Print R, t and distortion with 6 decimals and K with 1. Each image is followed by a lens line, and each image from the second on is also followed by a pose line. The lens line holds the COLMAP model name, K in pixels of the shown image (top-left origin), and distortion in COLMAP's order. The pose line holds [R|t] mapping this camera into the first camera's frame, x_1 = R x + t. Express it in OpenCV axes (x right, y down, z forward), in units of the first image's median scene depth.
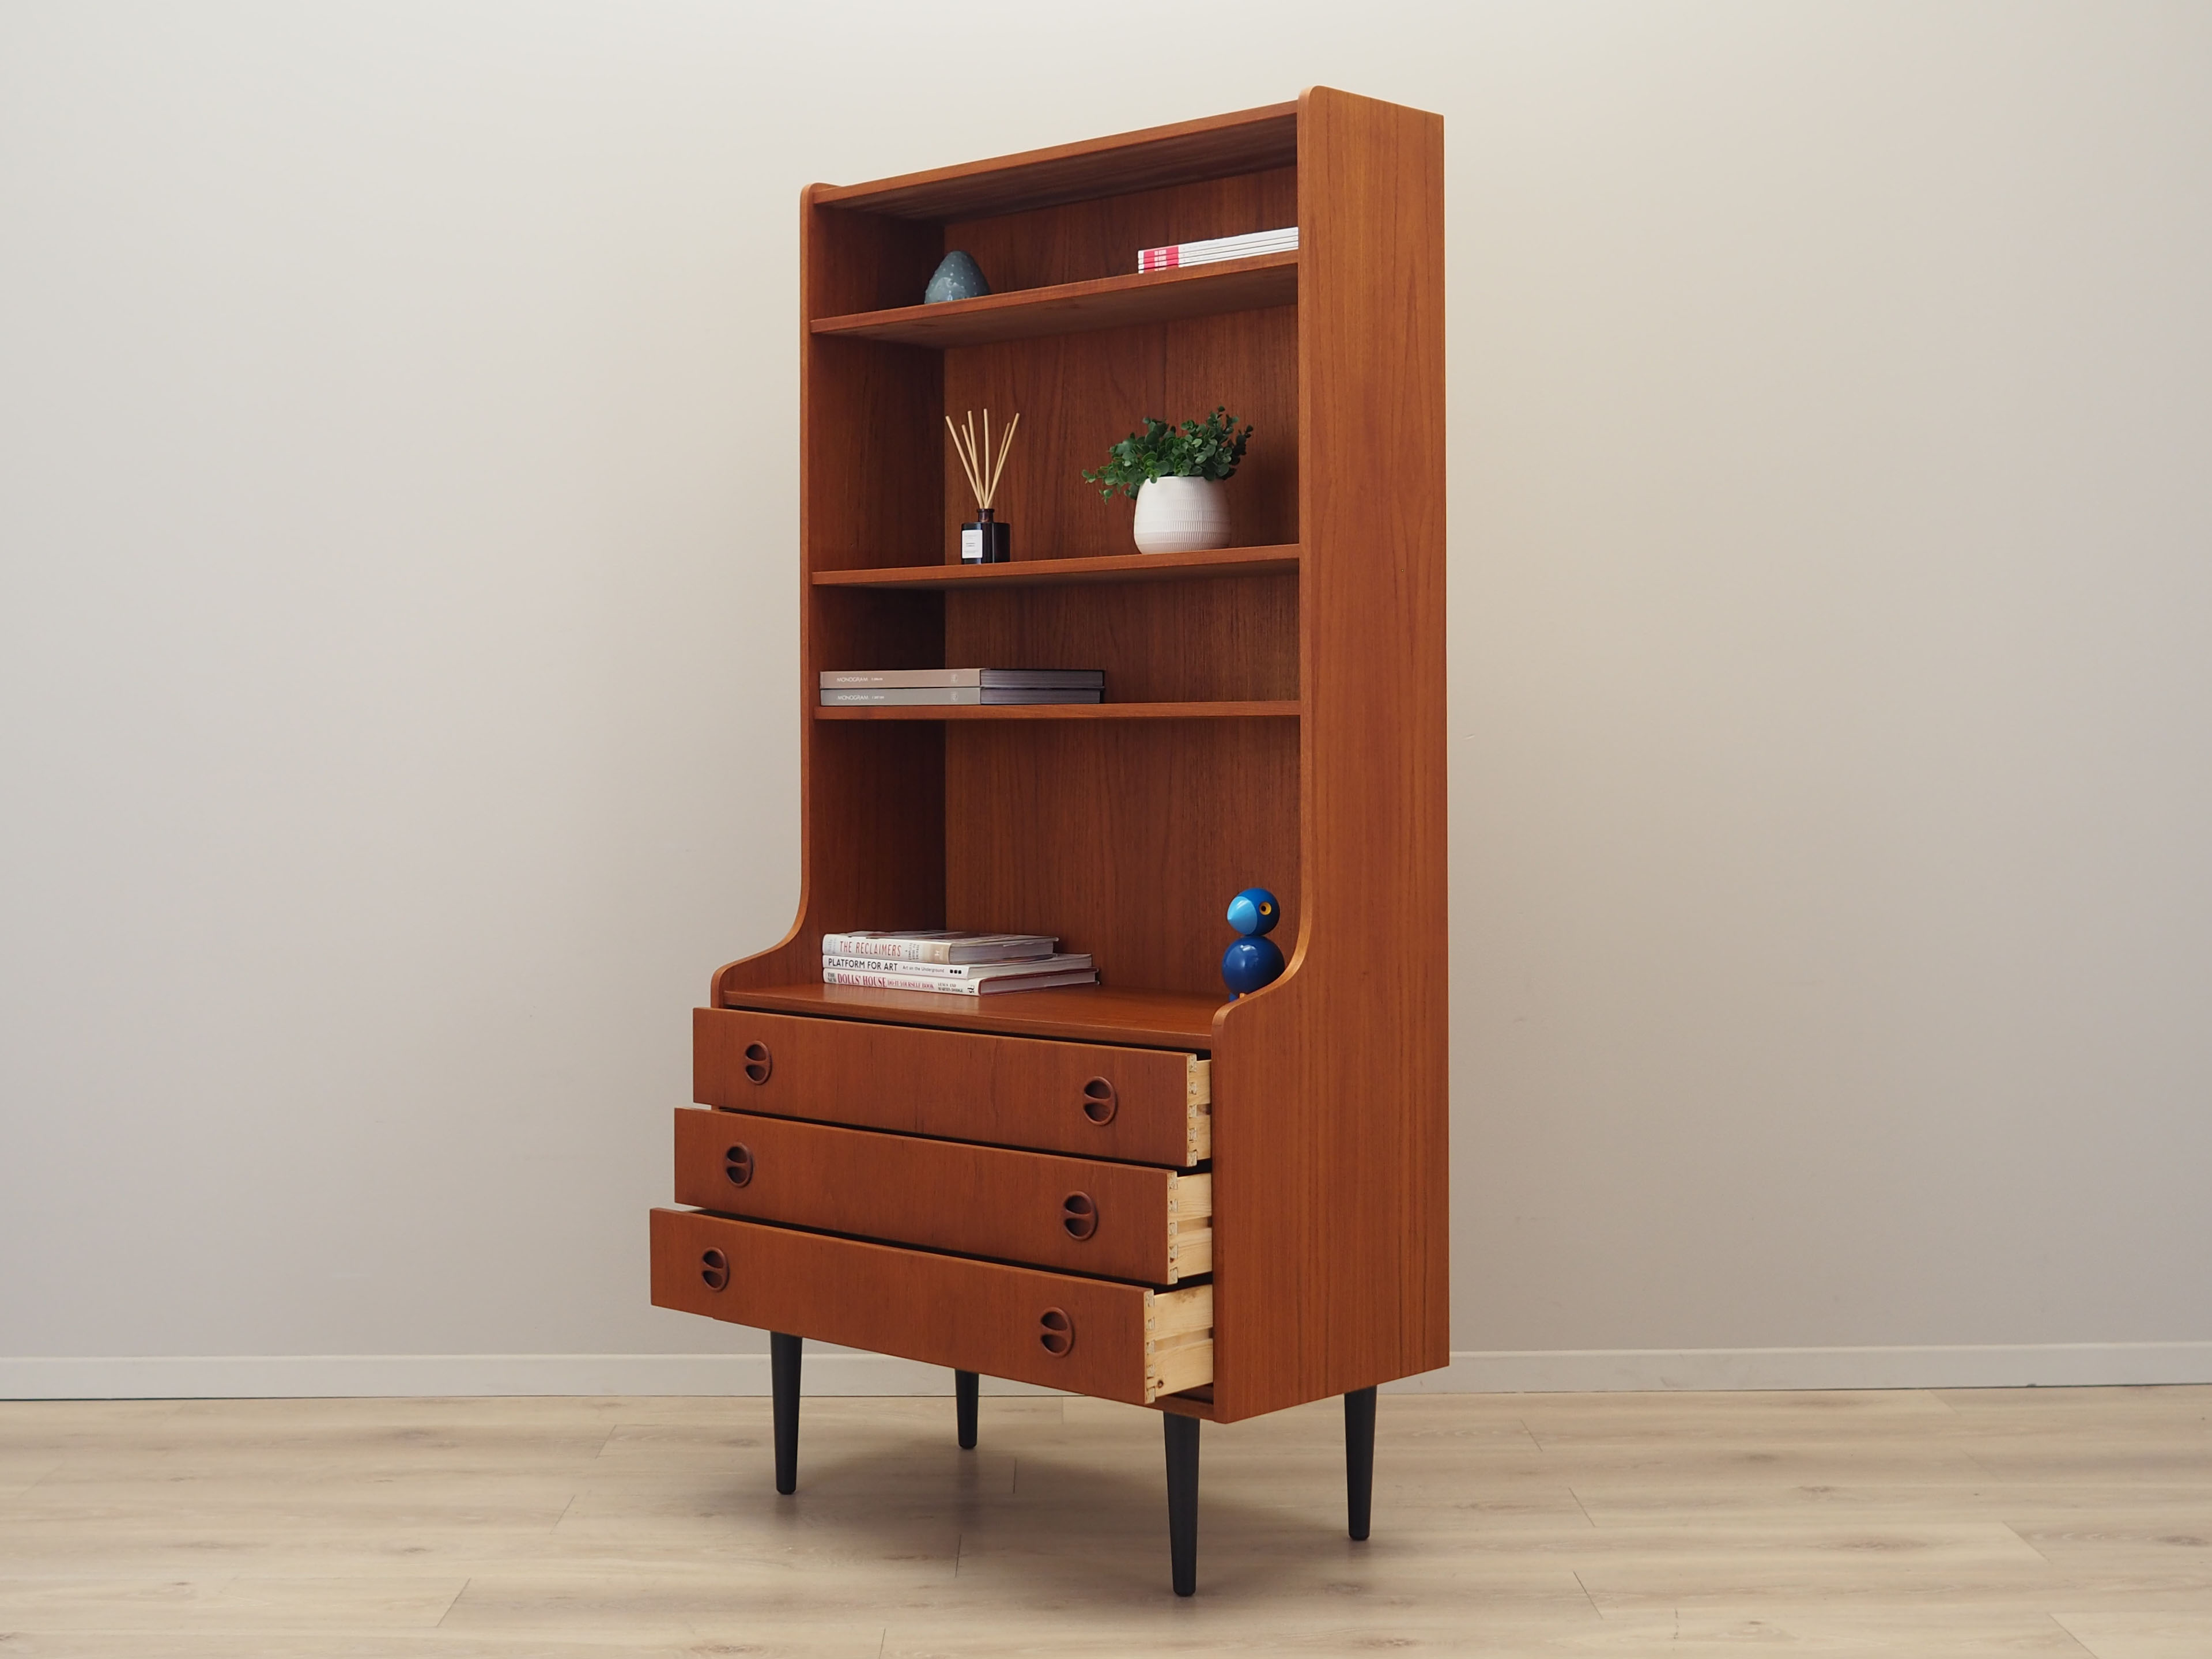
lens RADIAL K [[2431.0, 0, 1103.3], [0, 2431.0, 842.1], [0, 0, 1]] dist [0.015078, 0.000000]
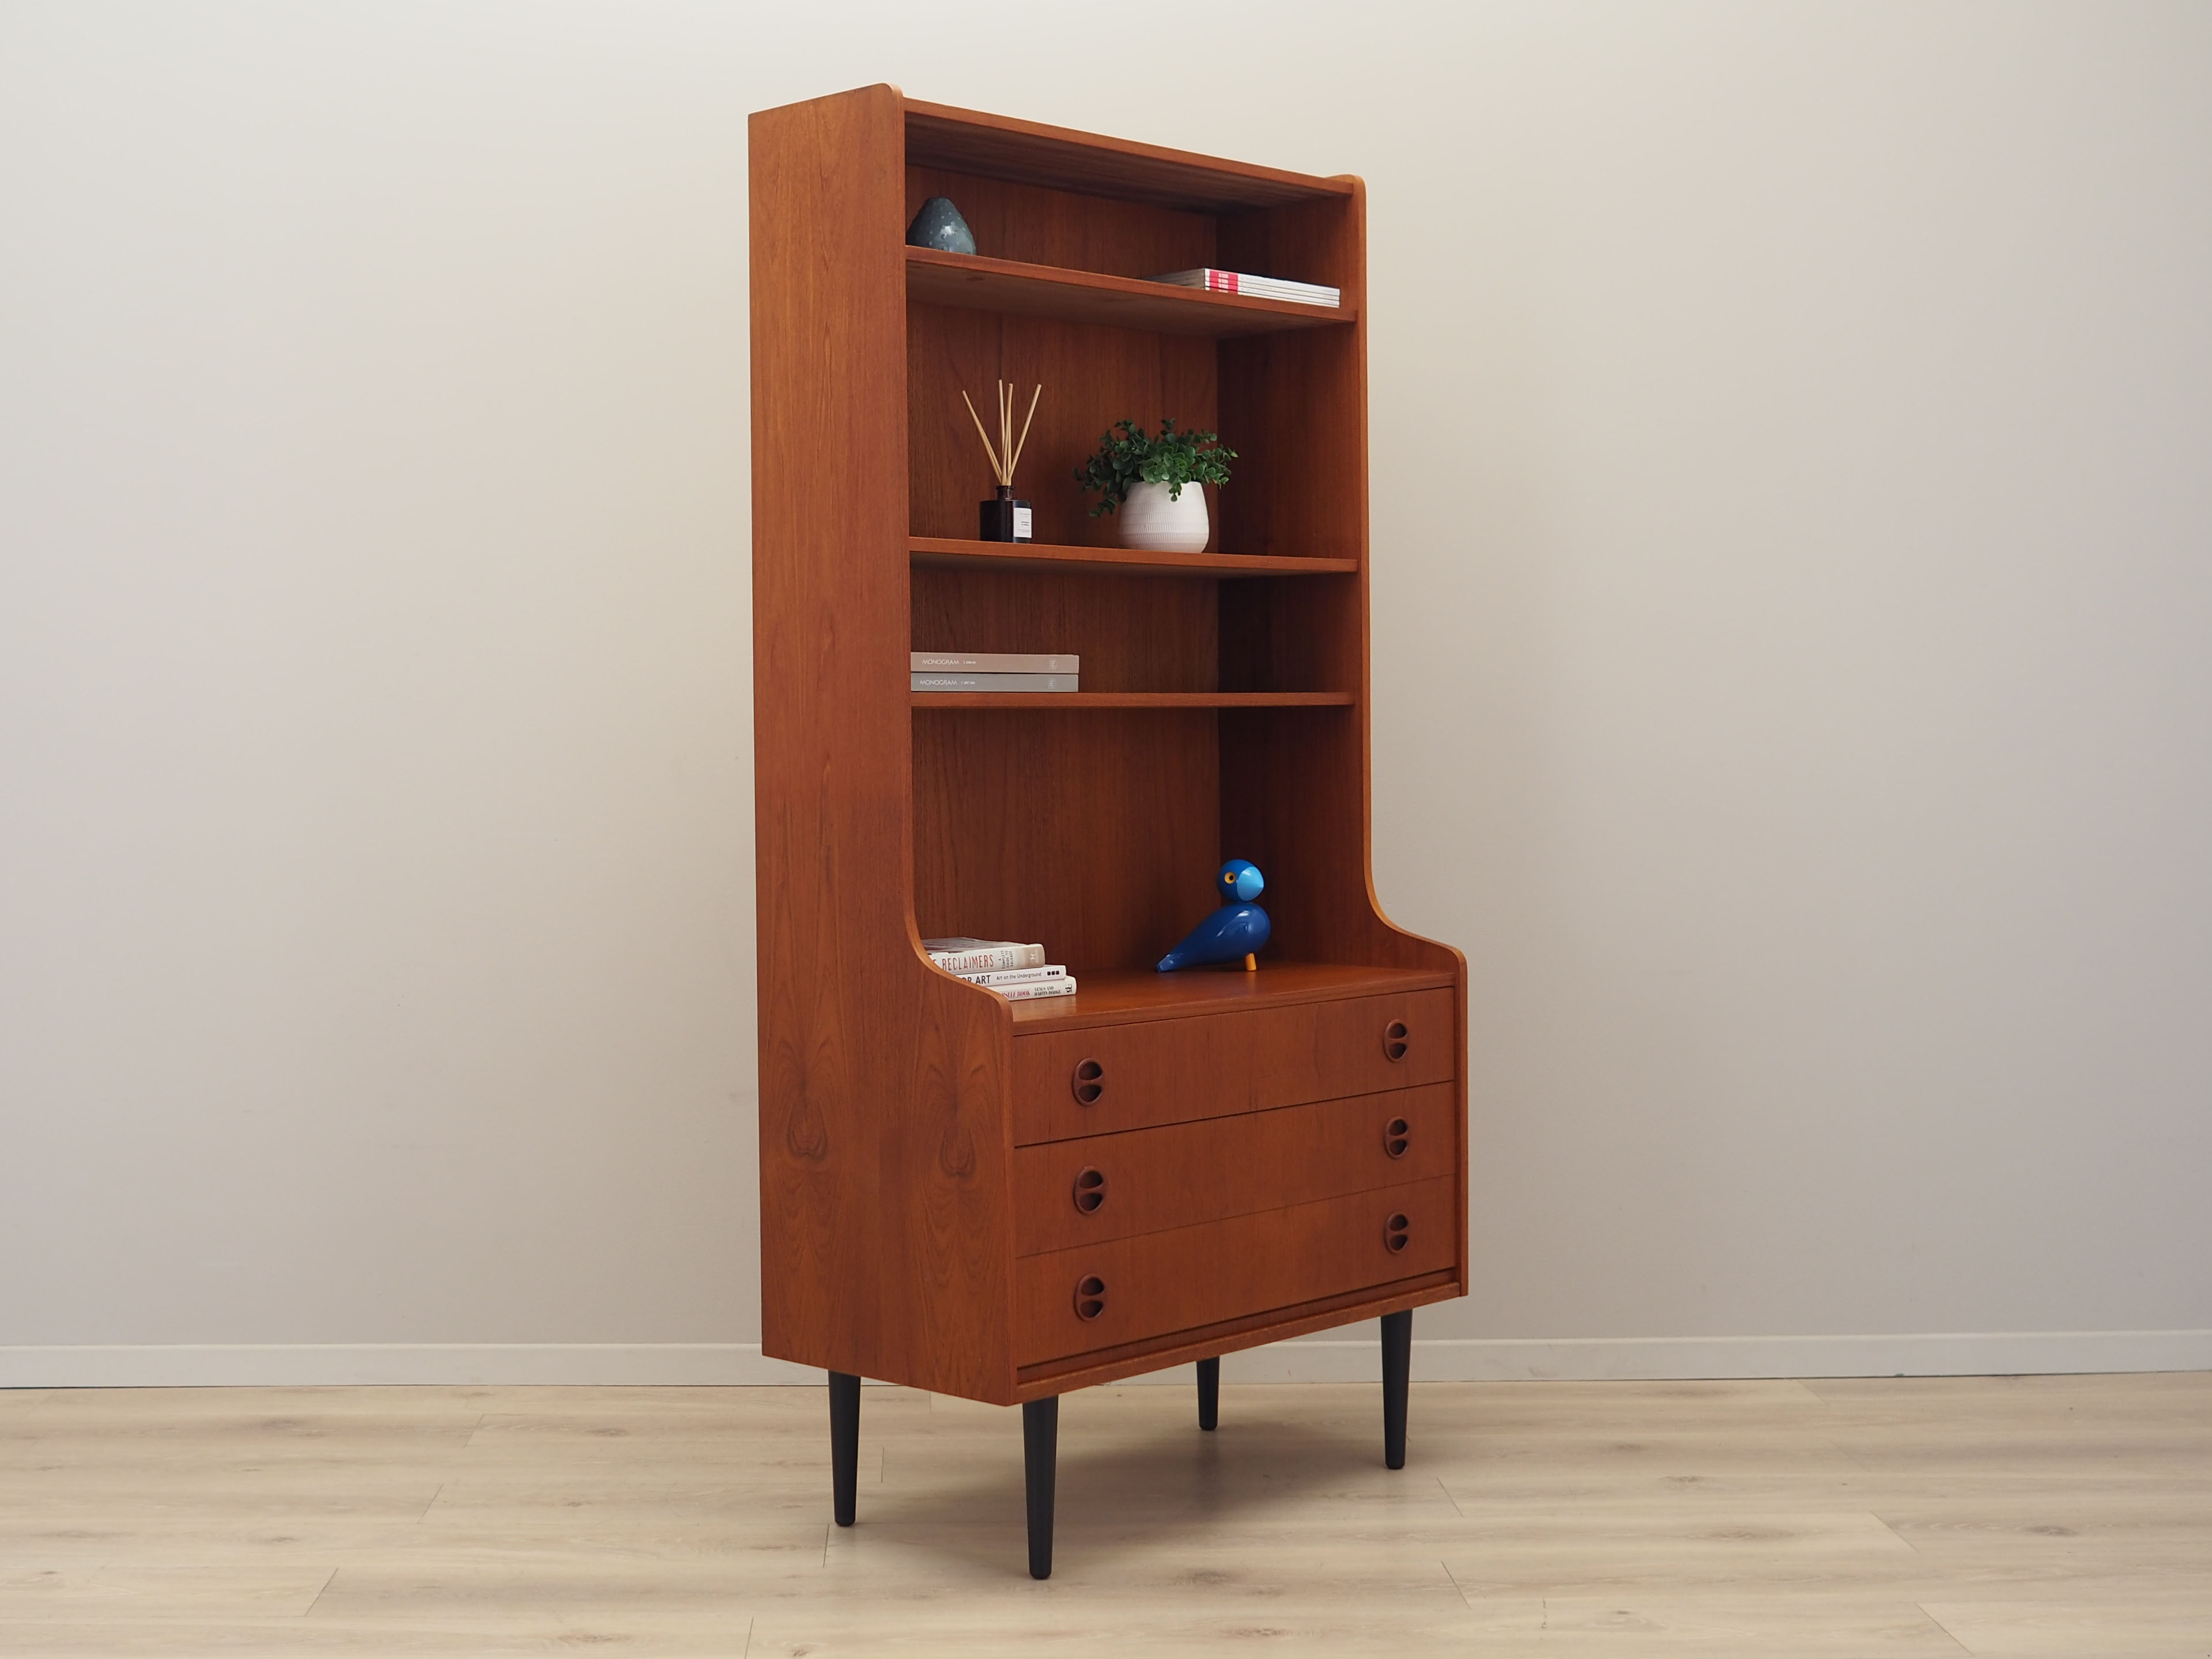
lens RADIAL K [[2431.0, 0, 1101.2], [0, 2431.0, 816.7], [0, 0, 1]] dist [0.015078, 0.000000]
pose [[0.224826, -0.037238, 0.973687, -0.973496], [0.051989, 0.998305, 0.026175, -0.031372], [-0.973011, 0.044737, 0.226381, 0.760583]]
